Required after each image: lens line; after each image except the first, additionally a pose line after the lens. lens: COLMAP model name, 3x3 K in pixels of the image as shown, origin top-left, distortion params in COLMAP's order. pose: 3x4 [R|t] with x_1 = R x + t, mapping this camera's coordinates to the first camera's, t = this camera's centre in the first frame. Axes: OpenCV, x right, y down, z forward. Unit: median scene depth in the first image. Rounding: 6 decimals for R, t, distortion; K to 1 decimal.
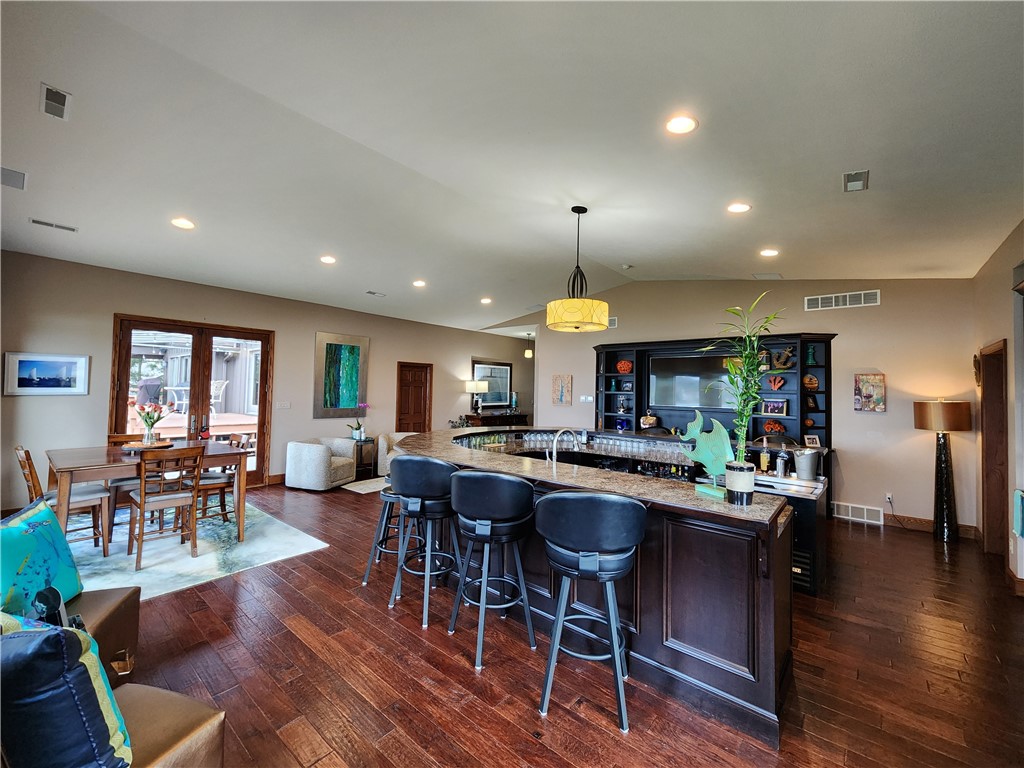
lens RADIAL K [[420.9, 0, 510.2], [0, 420.9, 374.0], [0, 0, 1]] dist [-0.001658, -0.000024]
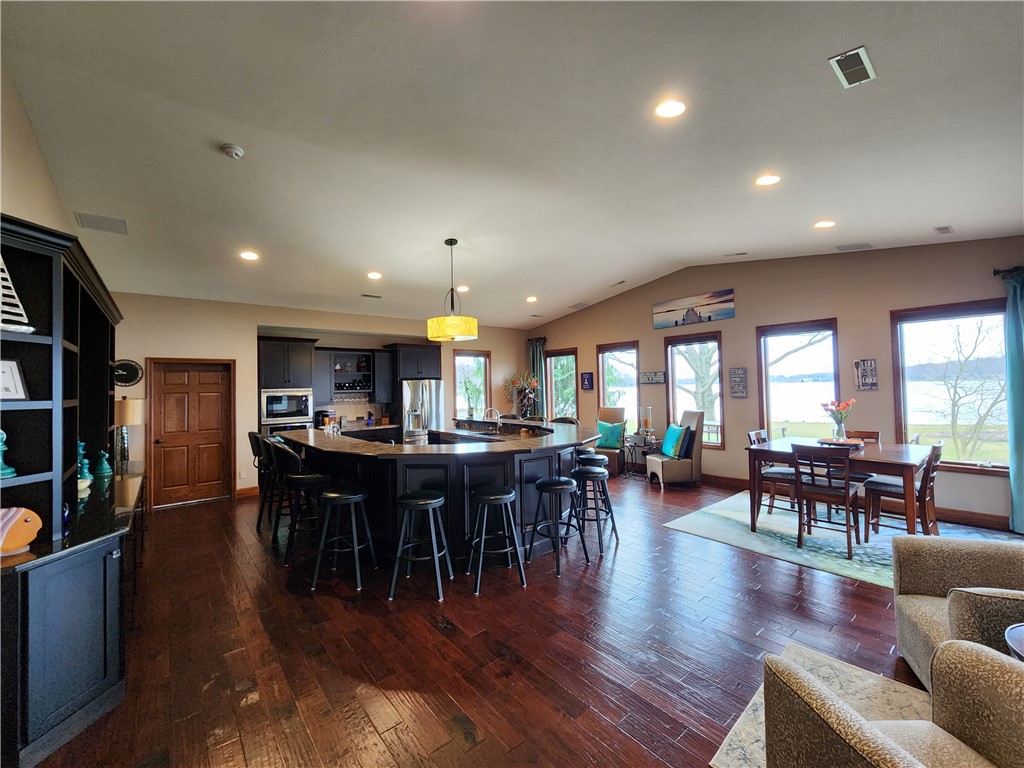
lens RADIAL K [[420.9, 0, 510.2], [0, 420.9, 374.0], [0, 0, 1]] dist [-0.001658, -0.000024]
pose [[-0.983699, 0.003872, 0.179779, -0.161966], [-0.007218, 0.998112, -0.060987, 0.048072], [-0.179675, -0.061291, -0.981815, 1.560643]]
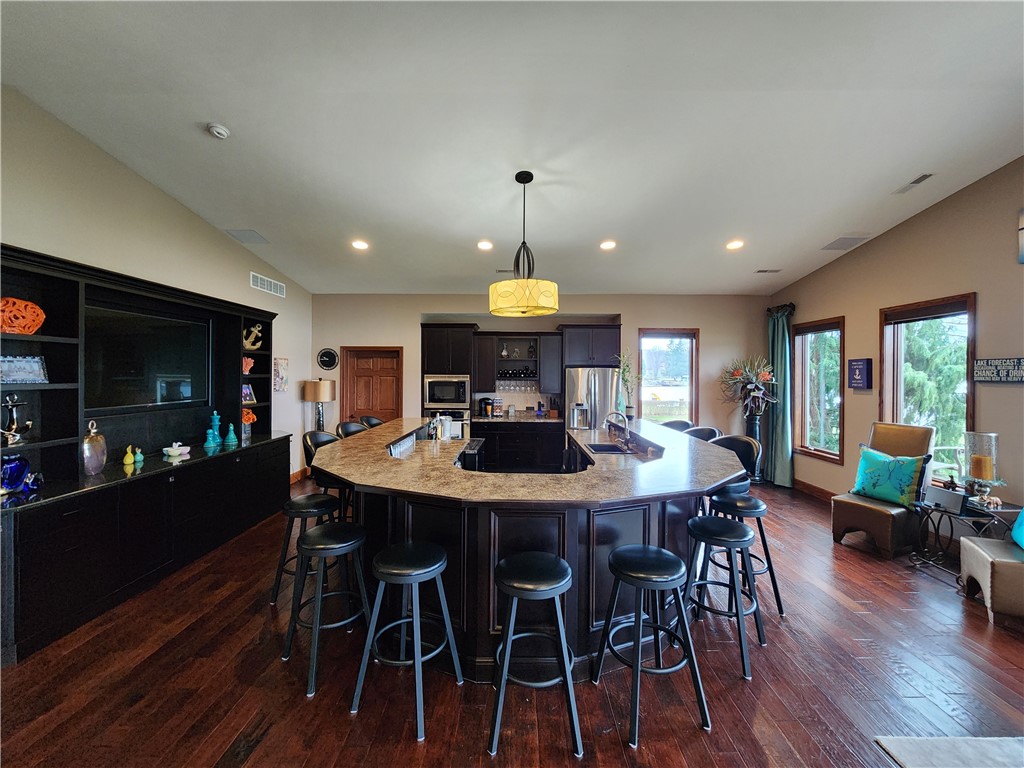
lens RADIAL K [[420.9, 0, 510.2], [0, 420.9, 374.0], [0, 0, 1]] dist [-0.001658, -0.000024]
pose [[-0.637949, -0.024906, 0.769676, -0.366129], [-0.046641, 0.998892, -0.006336, 0.019048], [-0.768665, -0.039940, -0.638403, 1.138899]]
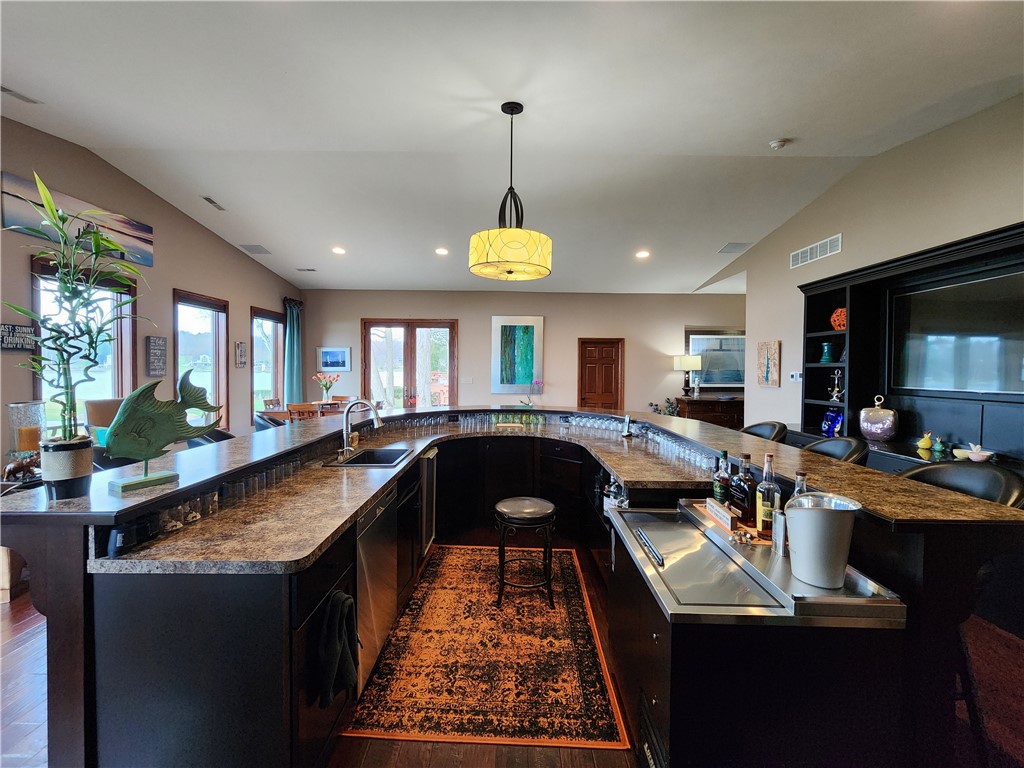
lens RADIAL K [[420.9, 0, 510.2], [0, 420.9, 374.0], [0, 0, 1]] dist [-0.001658, -0.000024]
pose [[0.648948, -0.004362, -0.760820, 0.518811], [0.032376, 0.999236, 0.021887, 0.037869], [0.760143, -0.038836, 0.648594, 0.368777]]
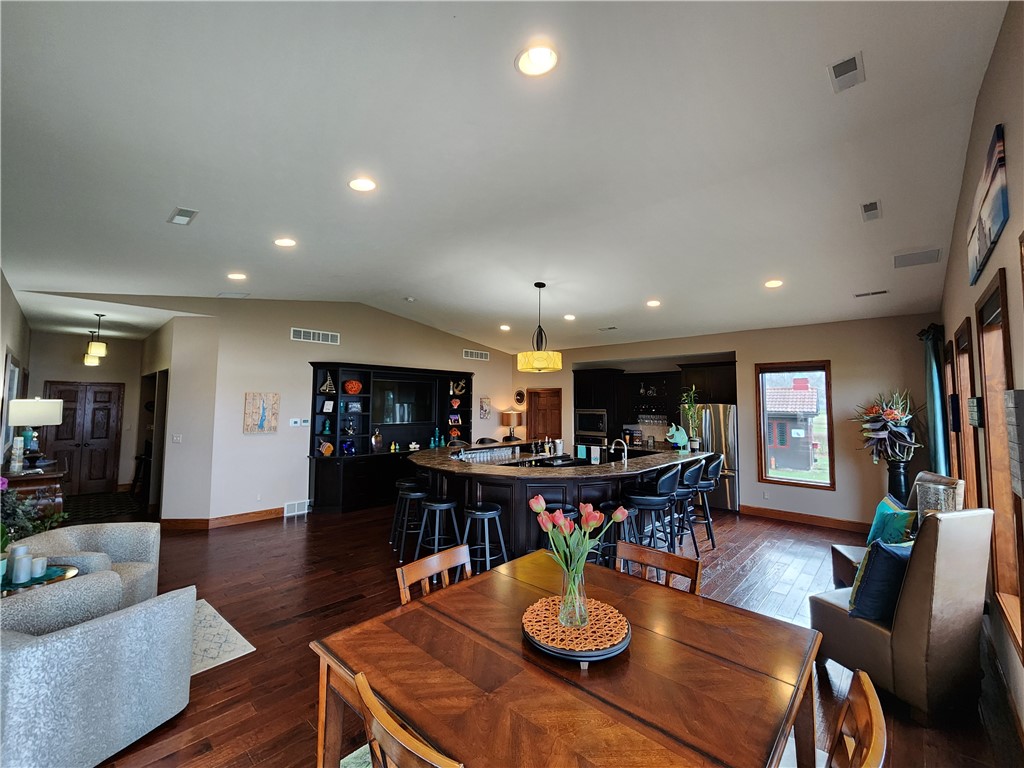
lens RADIAL K [[420.9, 0, 510.2], [0, 420.9, 374.0], [0, 0, 1]] dist [-0.001658, -0.000024]
pose [[0.045743, 0.049345, 0.997734, -0.880611], [-0.041541, 0.998009, -0.047454, -0.020756], [-0.998089, -0.039276, 0.047702, 0.741564]]
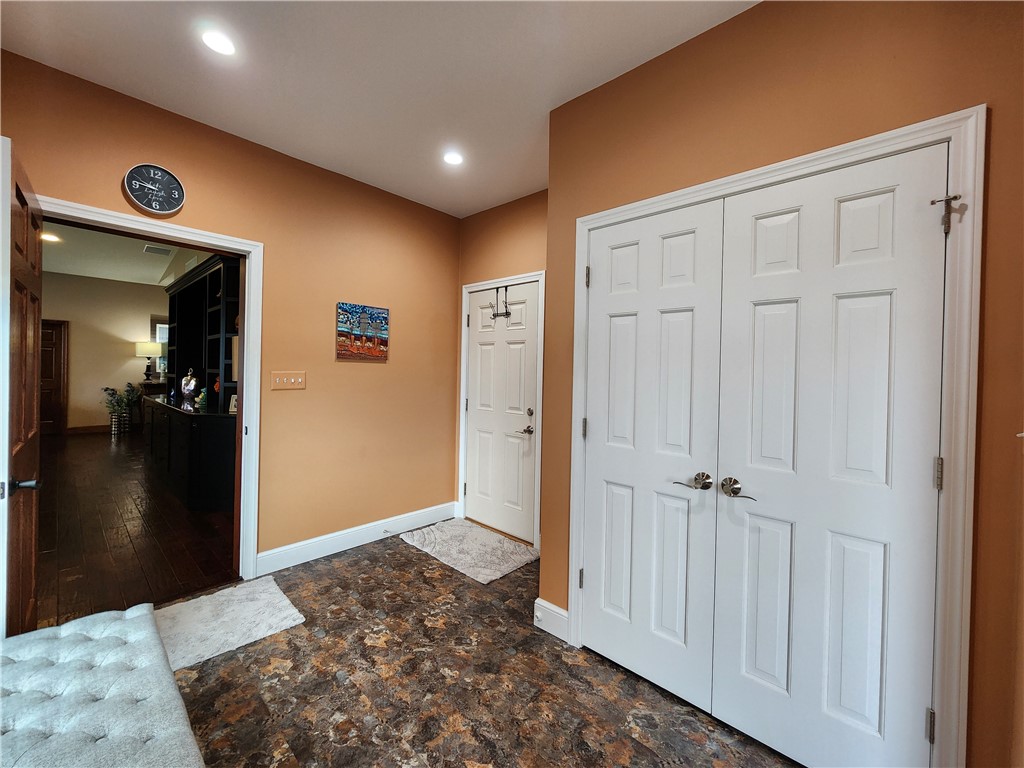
lens RADIAL K [[420.9, 0, 510.2], [0, 420.9, 374.0], [0, 0, 1]] dist [-0.001658, -0.000024]
pose [[0.998866, 0.003180, -0.047504, 1.158198], [-0.001460, 0.999344, 0.036195, 0.080426], [0.047587, -0.036085, 0.998215, 0.293913]]
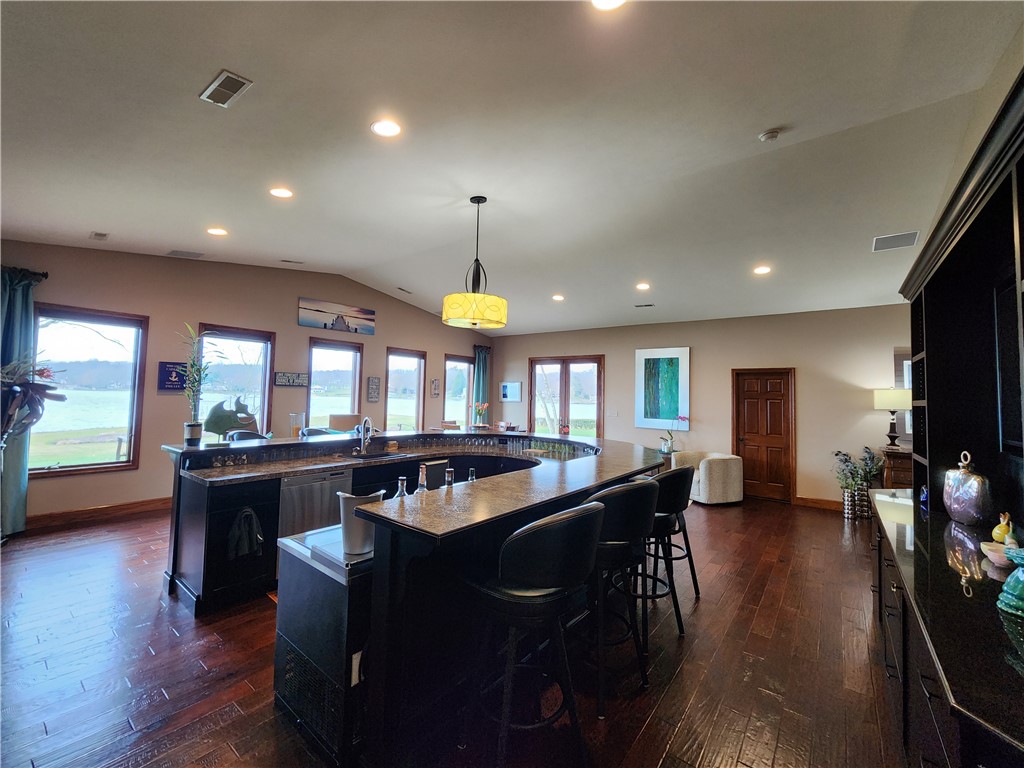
lens RADIAL K [[420.9, 0, 510.2], [0, 420.9, 374.0], [0, 0, 1]] dist [-0.001658, -0.000024]
pose [[0.045572, -0.072110, -0.996355, 0.788829], [0.012297, 0.997356, -0.071620, 0.050681], [0.998885, -0.008989, 0.046338, 0.744399]]
